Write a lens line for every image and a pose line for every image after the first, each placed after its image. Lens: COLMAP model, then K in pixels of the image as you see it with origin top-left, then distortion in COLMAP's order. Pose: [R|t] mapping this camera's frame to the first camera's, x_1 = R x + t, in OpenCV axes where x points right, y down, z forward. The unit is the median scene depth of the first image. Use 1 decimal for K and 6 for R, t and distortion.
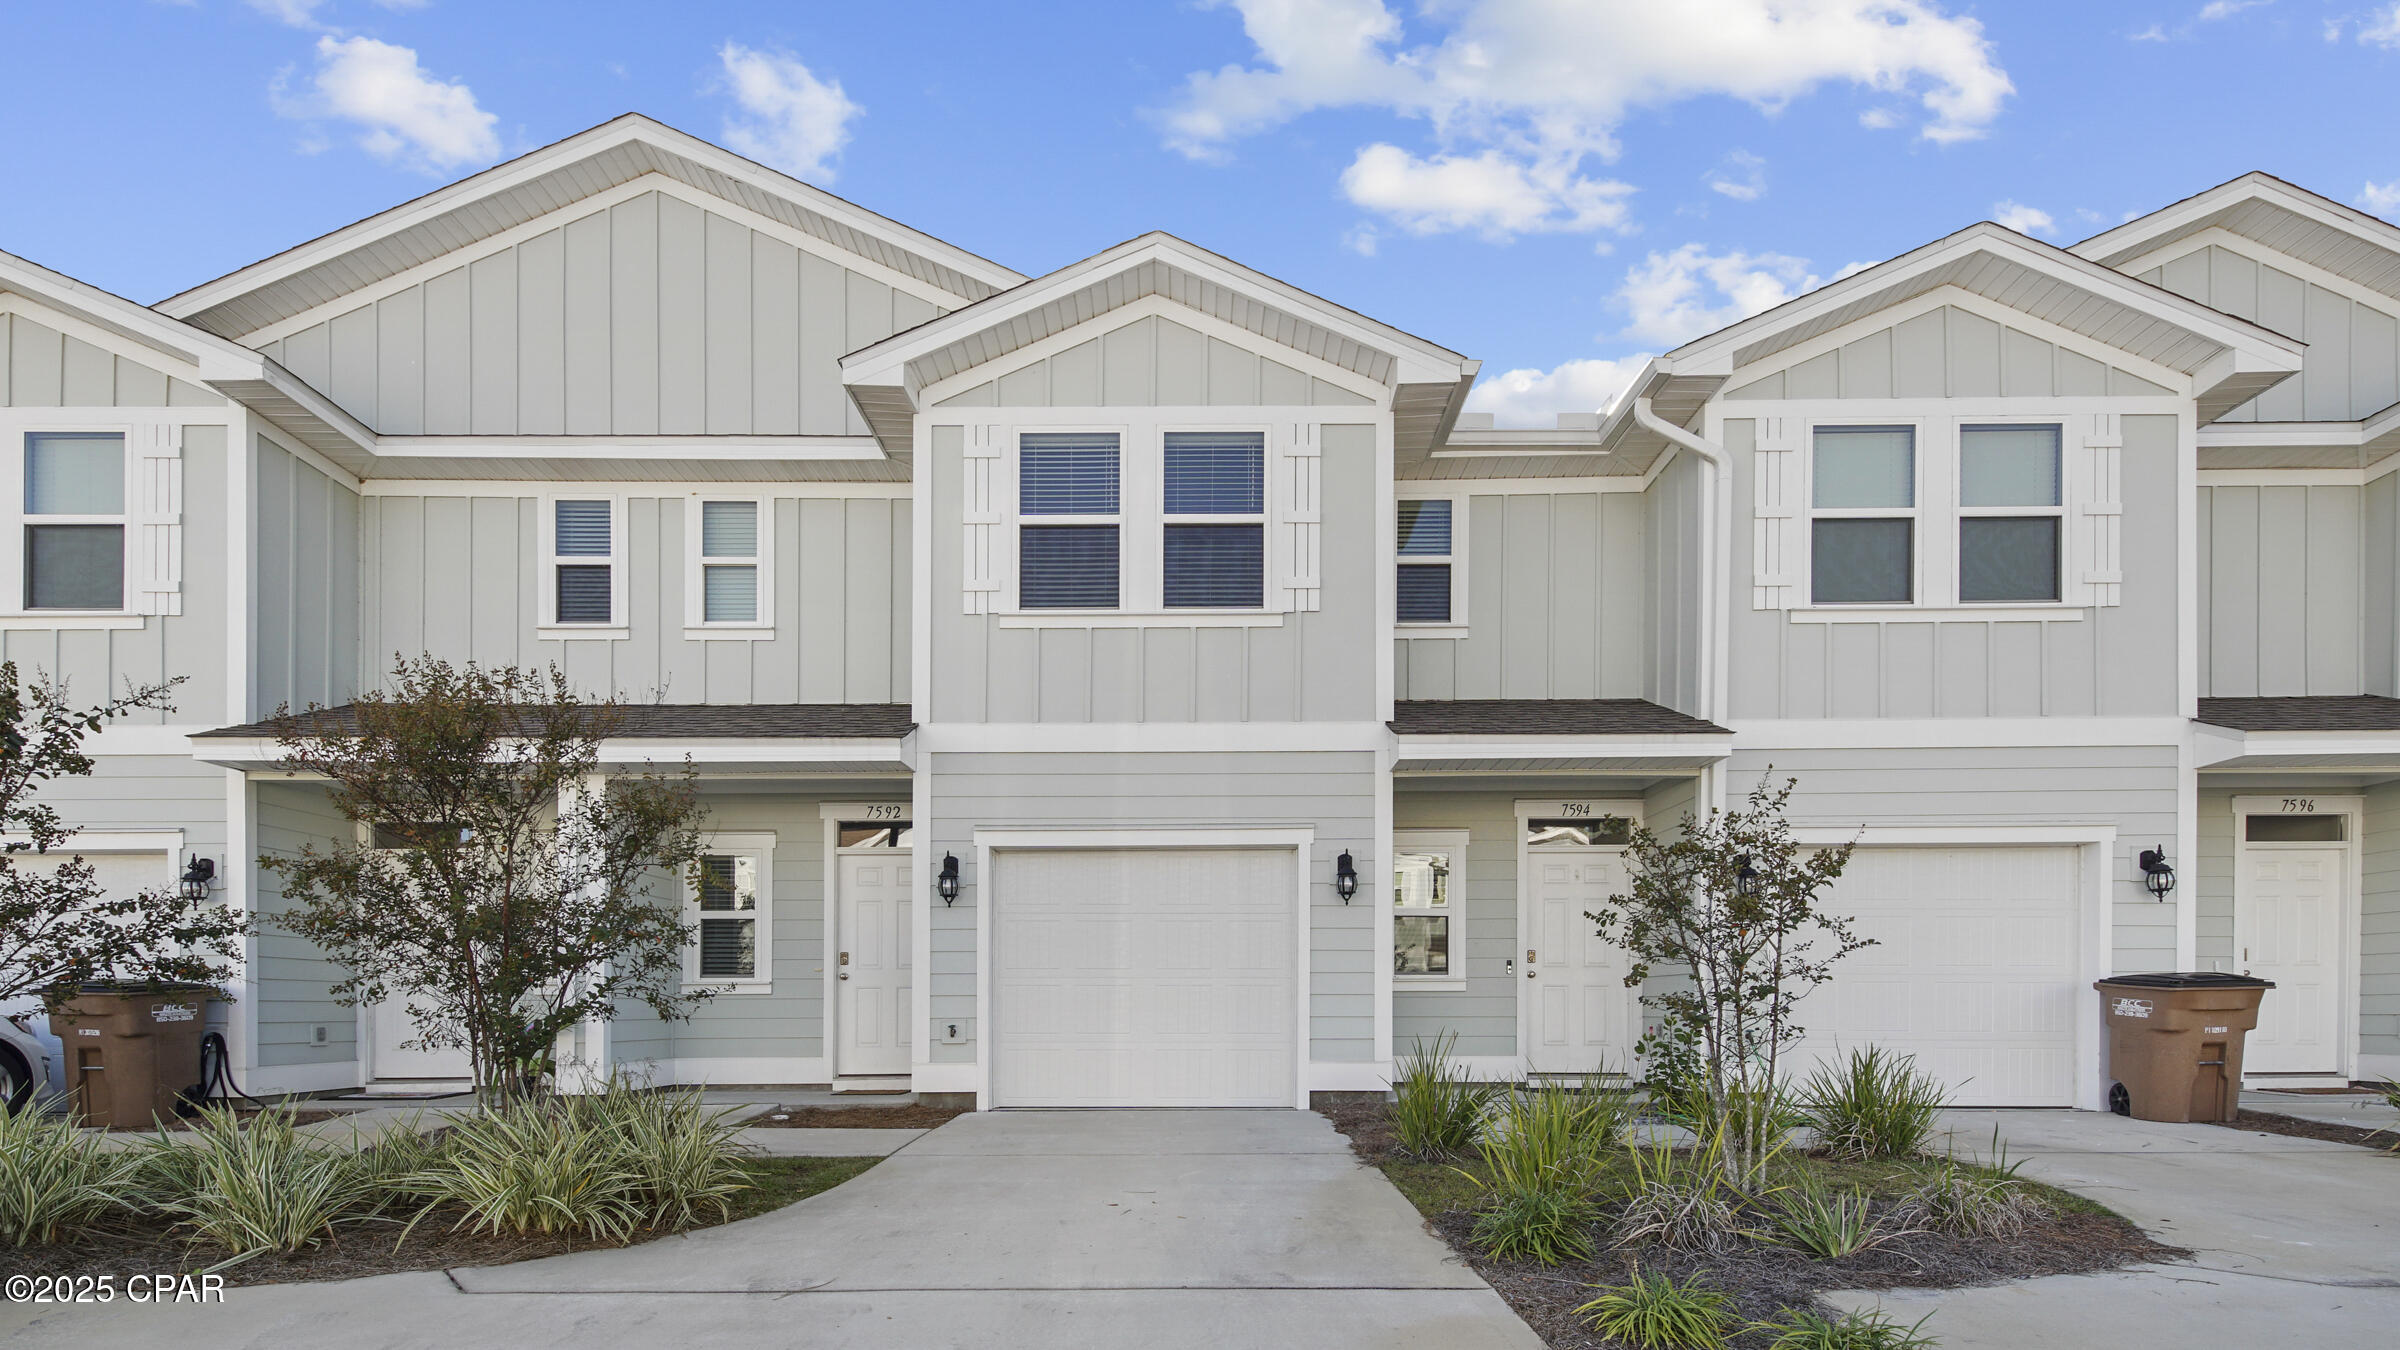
lens RADIAL K [[1040.2, 0, 1185.6], [0, 1040.2, 662.9], [0, 0, 1]] dist [0.001630, -0.000129]
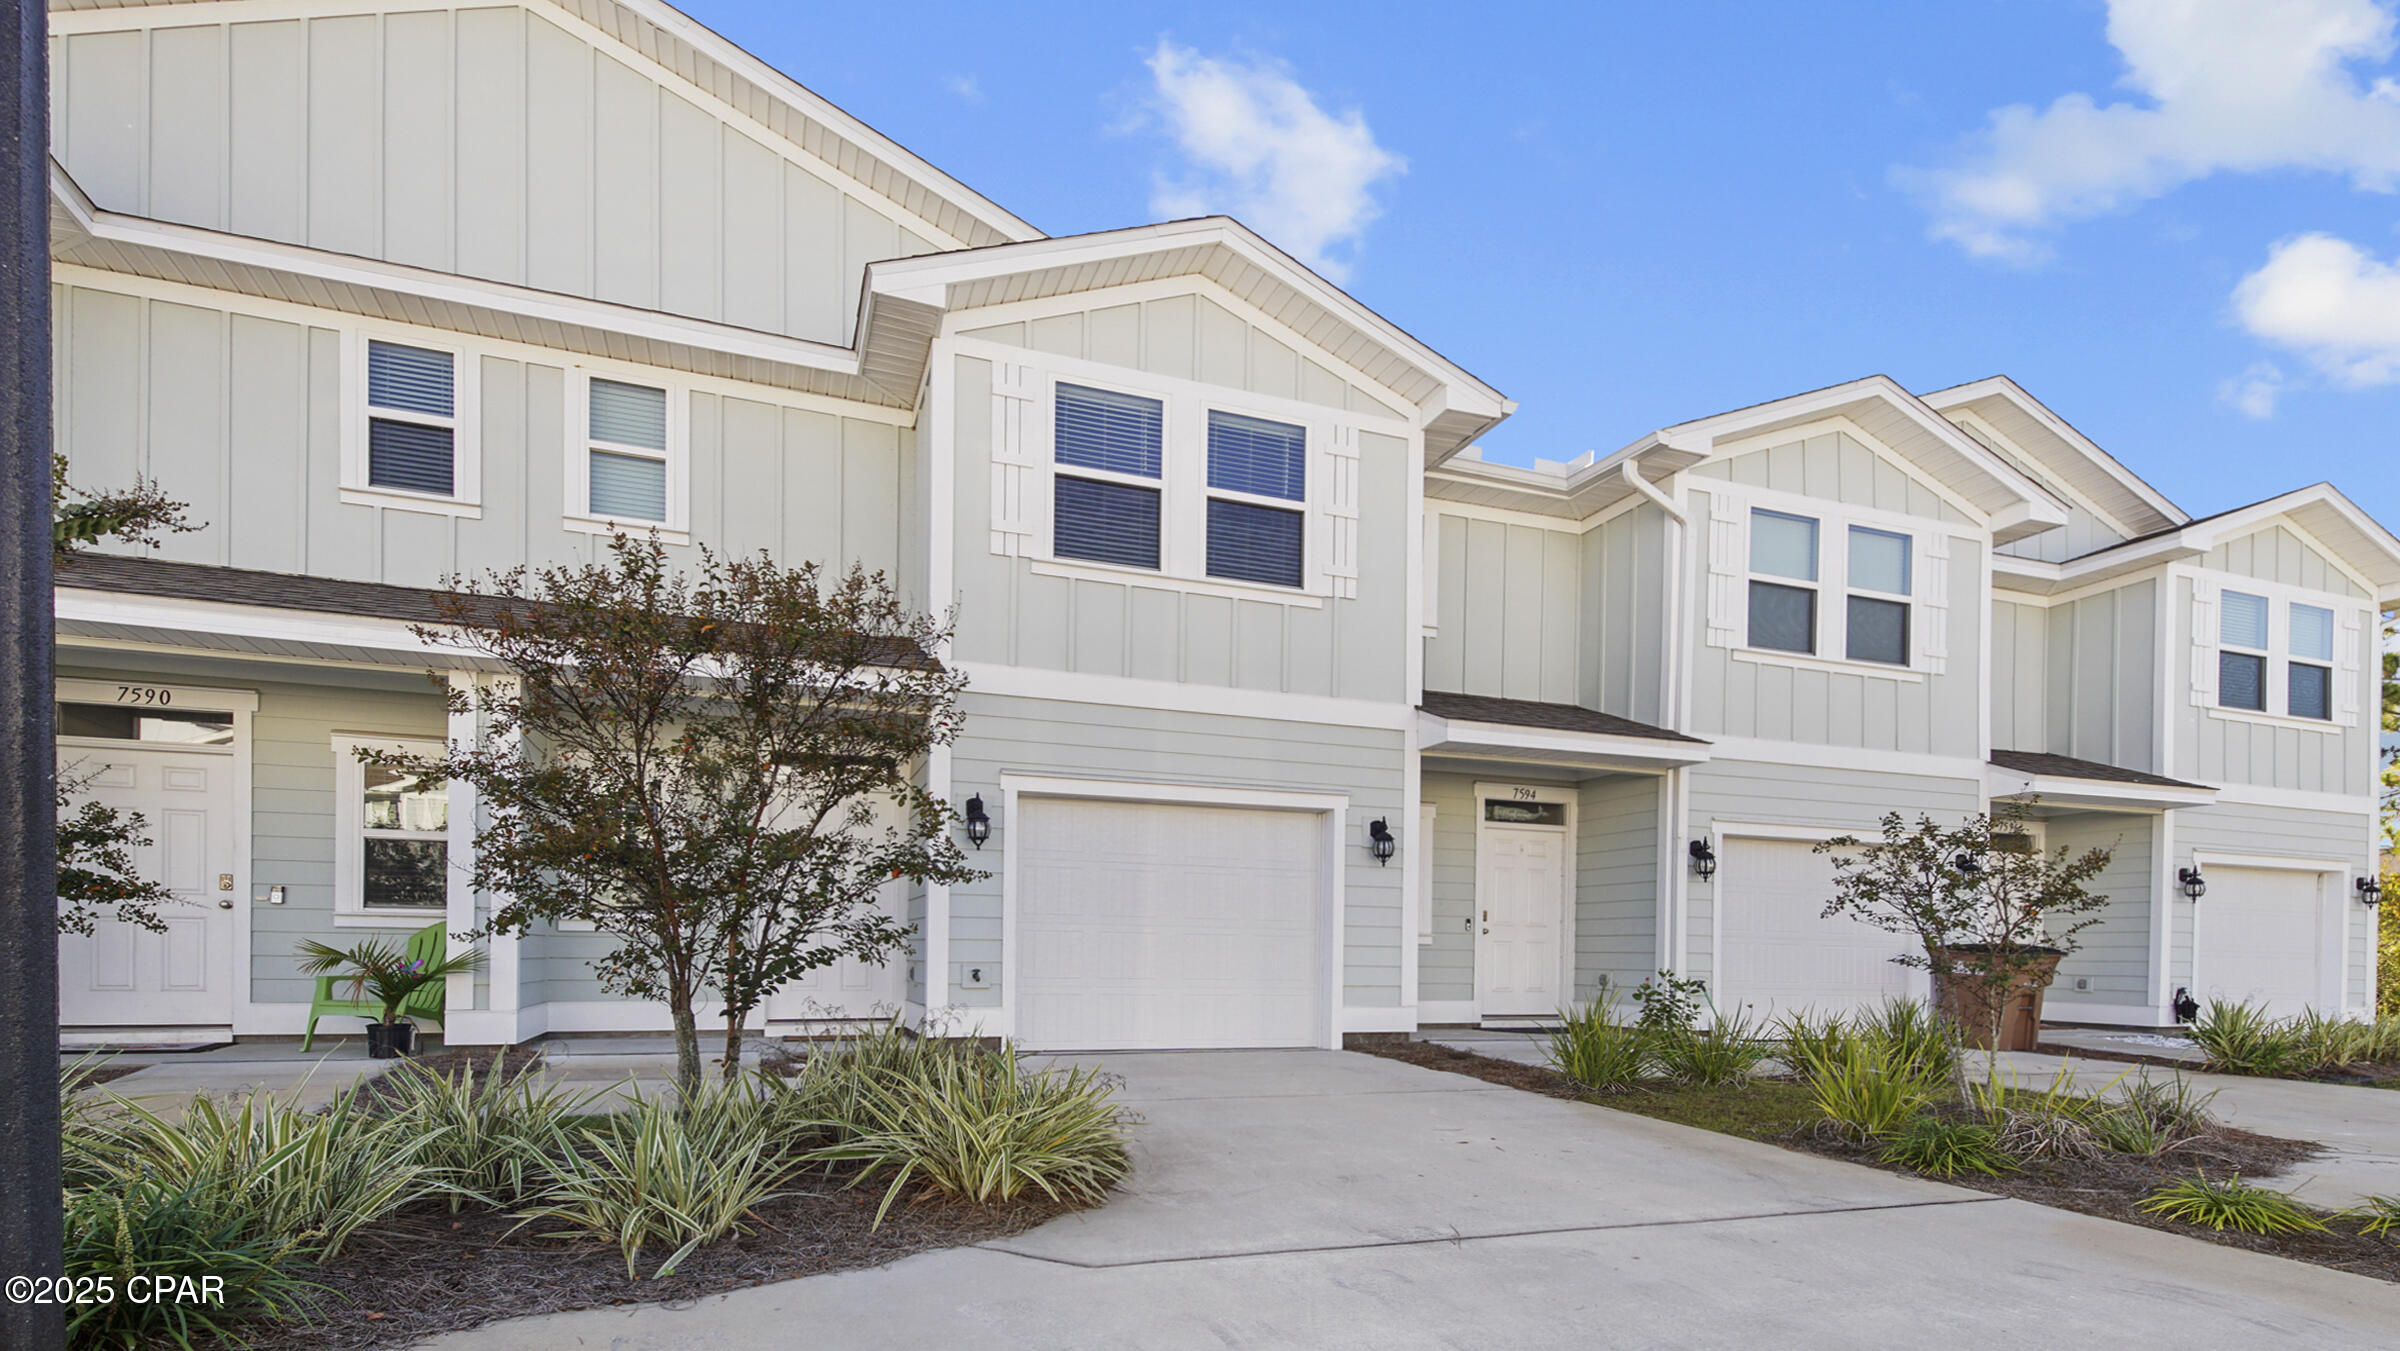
lens RADIAL K [[972.7, 0, 1200.5], [0, 972.7, 648.4], [0, 0, 1]] dist [0.003224, 0.000011]
pose [[0.943618, 0.113103, 0.311114, -0.334740], [-0.118824, 0.992915, -0.000569, 0.021382], [-0.308974, -0.036431, 0.950372, 0.068296]]
